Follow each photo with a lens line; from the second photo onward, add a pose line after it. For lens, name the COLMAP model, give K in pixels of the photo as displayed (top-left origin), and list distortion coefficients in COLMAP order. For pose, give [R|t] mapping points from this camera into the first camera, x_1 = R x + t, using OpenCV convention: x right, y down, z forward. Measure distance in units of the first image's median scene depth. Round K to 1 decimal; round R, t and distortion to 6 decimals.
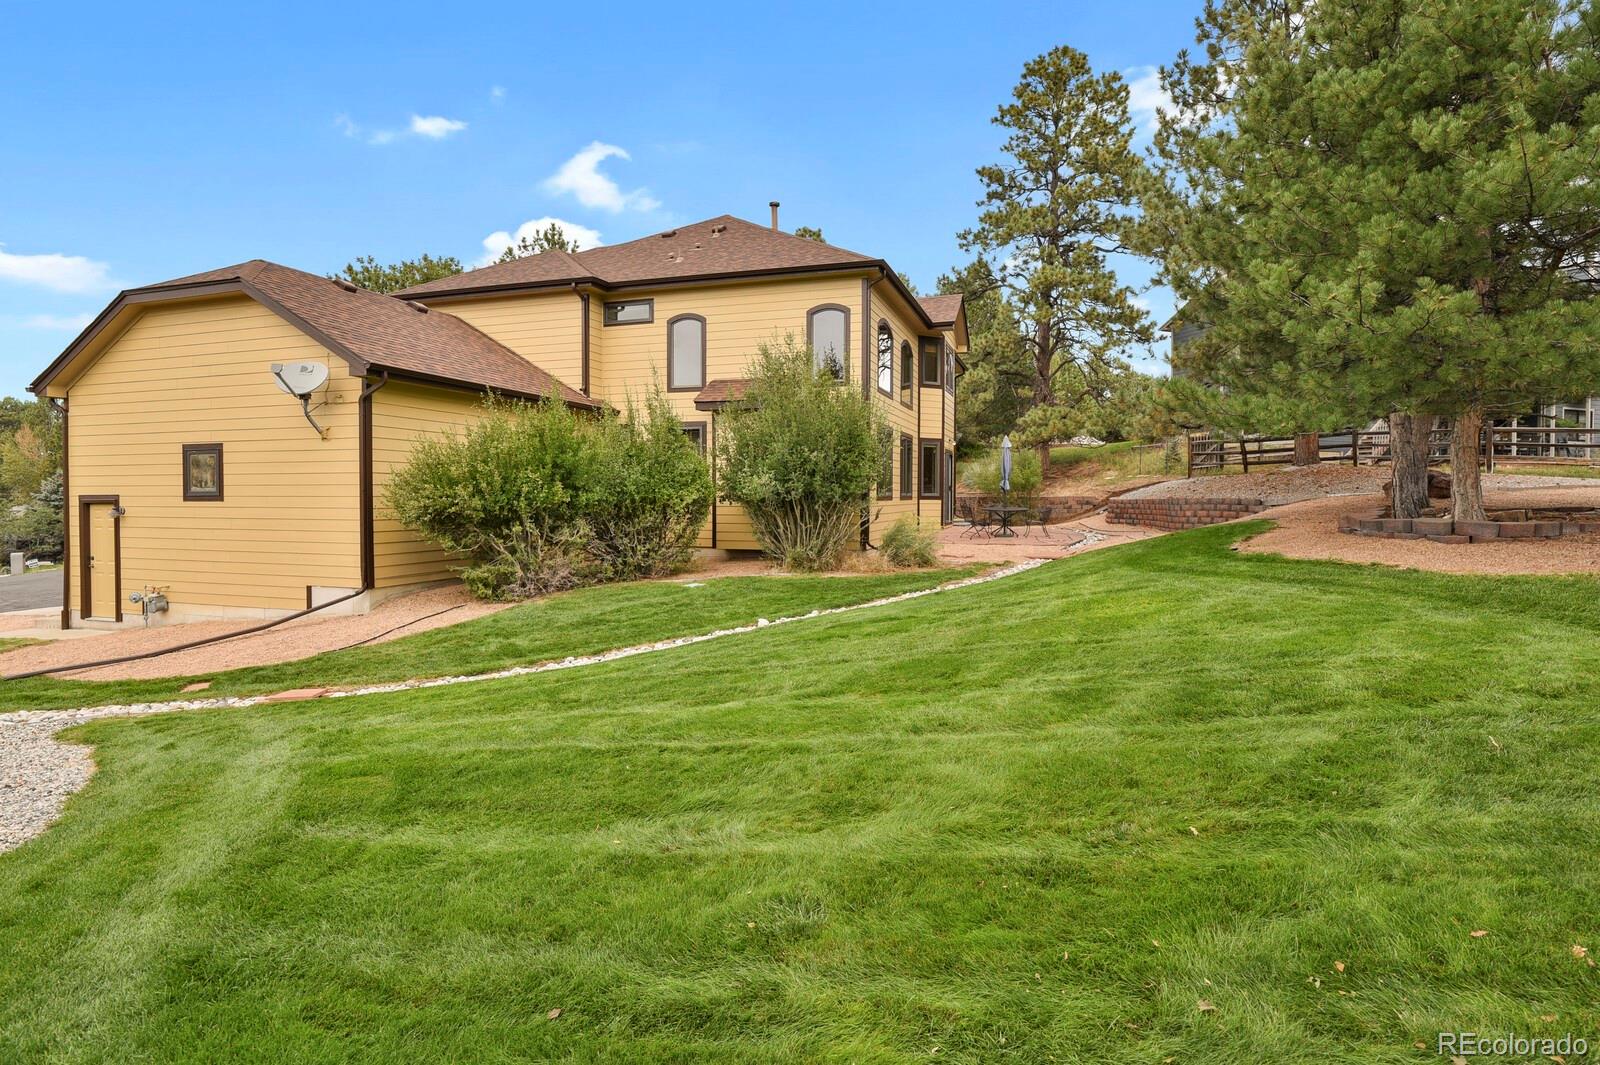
lens RADIAL K [[787.8, 0, 795.9], [0, 787.8, 523.7], [0, 0, 1]] dist [-0.025114, -0.003216]
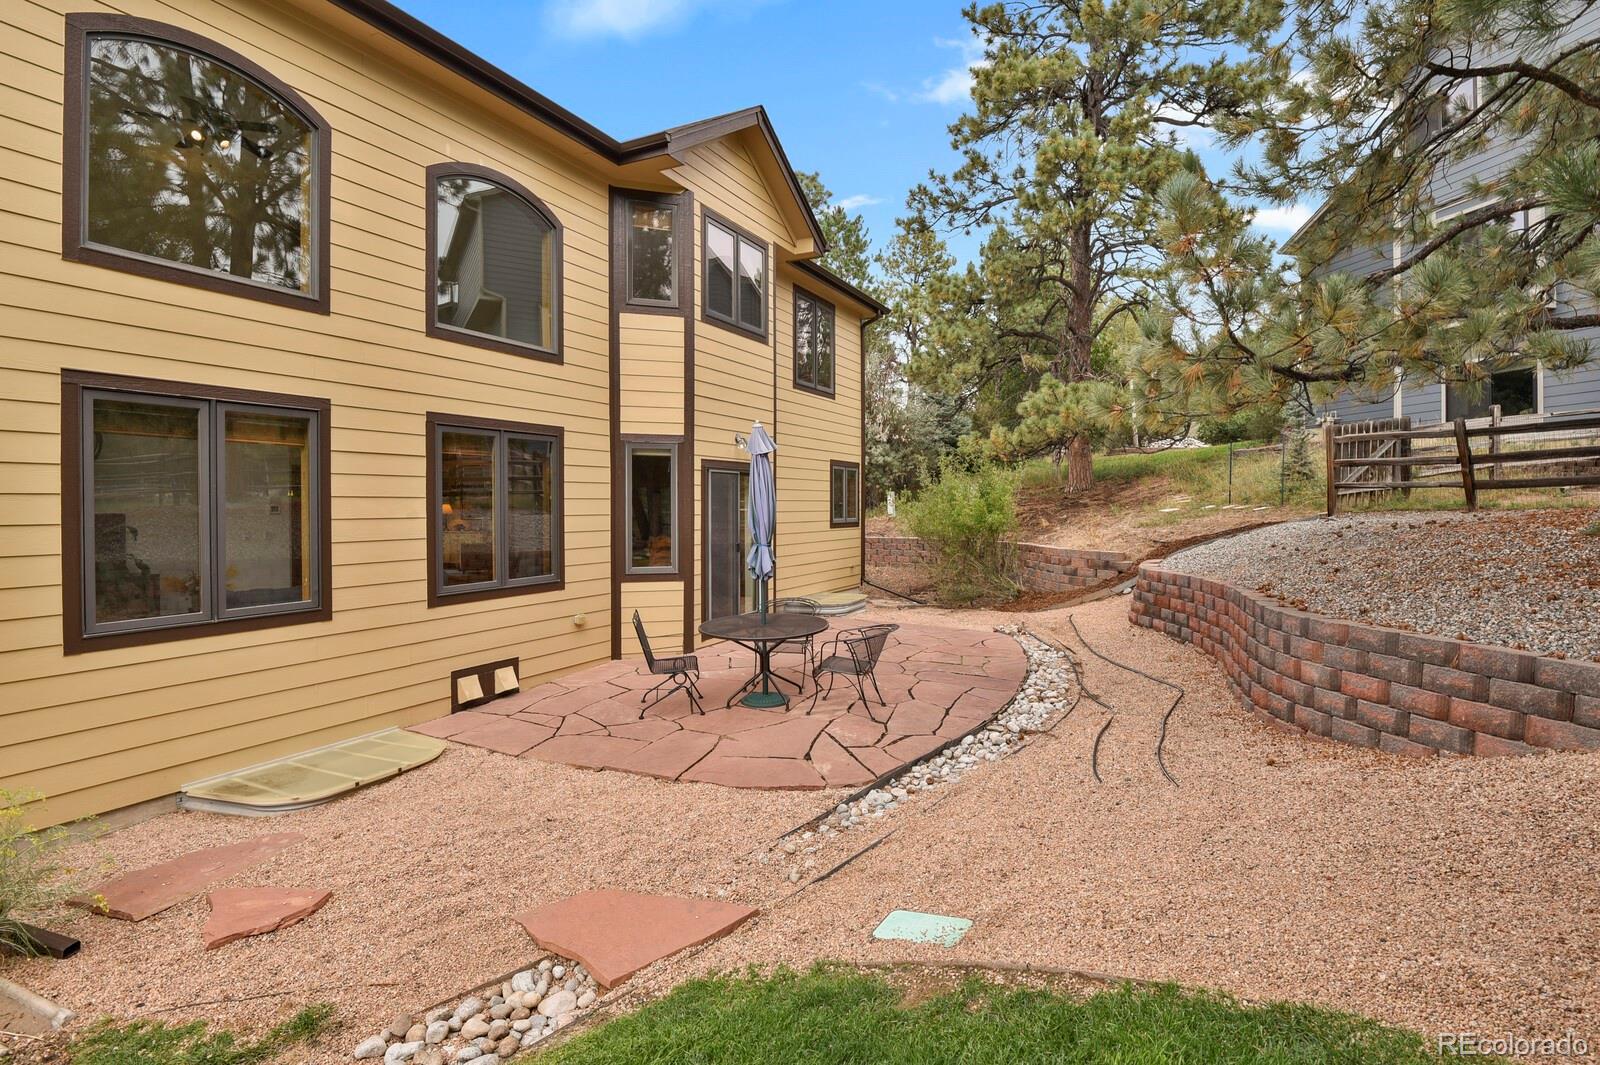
lens RADIAL K [[787.8, 0, 806.1], [0, 787.8, 524.3], [0, 0, 1]] dist [-0.025114, -0.003216]
pose [[0.990263, 0.000410, -0.139211, 0.255687], [-0.002031, 0.999932, -0.011496, -0.046507], [0.139196, 0.011666, 0.990196, 0.493482]]
